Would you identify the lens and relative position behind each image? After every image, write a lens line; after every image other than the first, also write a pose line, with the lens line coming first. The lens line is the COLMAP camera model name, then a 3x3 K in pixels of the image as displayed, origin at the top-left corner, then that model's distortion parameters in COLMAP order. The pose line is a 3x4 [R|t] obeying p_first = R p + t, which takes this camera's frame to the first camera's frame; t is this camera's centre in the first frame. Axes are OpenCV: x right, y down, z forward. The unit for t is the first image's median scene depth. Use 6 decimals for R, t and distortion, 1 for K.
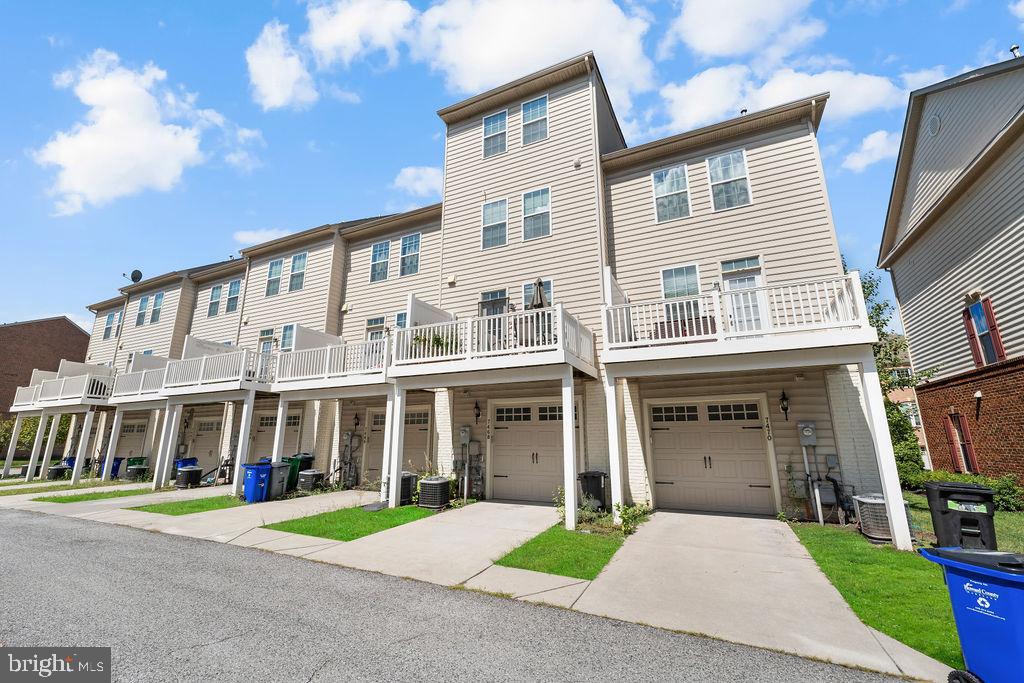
lens RADIAL K [[424.5, 0, 511.6], [0, 424.5, 338.9], [0, 0, 1]] dist [-0.002243, 0.000019]
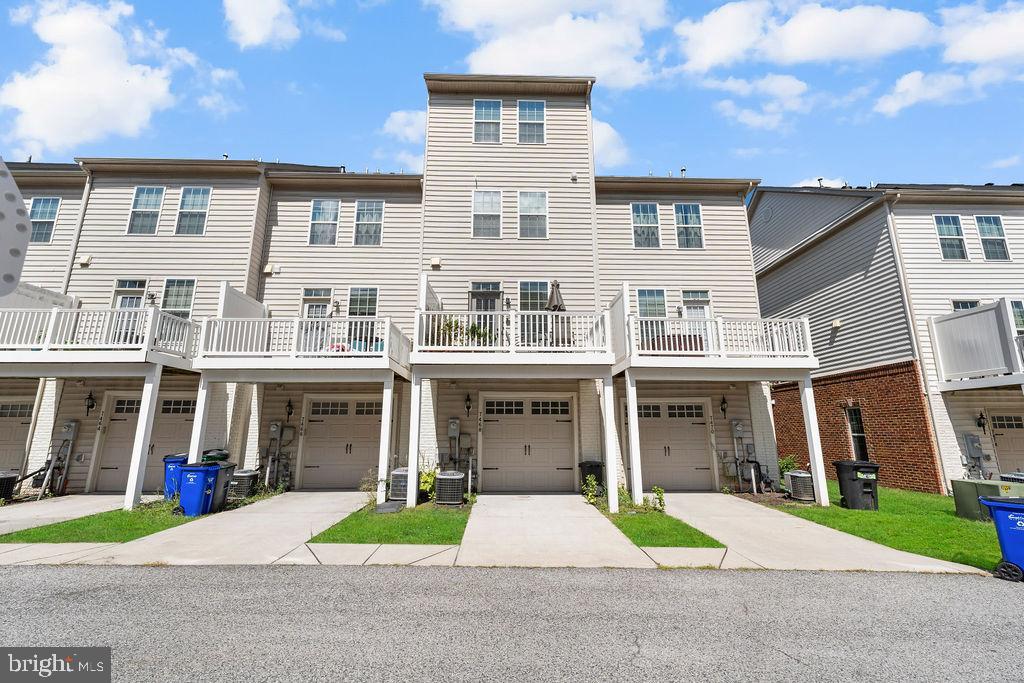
lens RADIAL K [[423.1, 0, 512.0], [0, 423.1, 341.5], [0, 0, 1]] dist [-0.002829, -0.000152]
pose [[0.890723, 0.096130, 0.444266, -0.421631], [-0.107659, 0.994188, 0.000727, 0.017021], [-0.441614, -0.048477, 0.895895, 0.089328]]
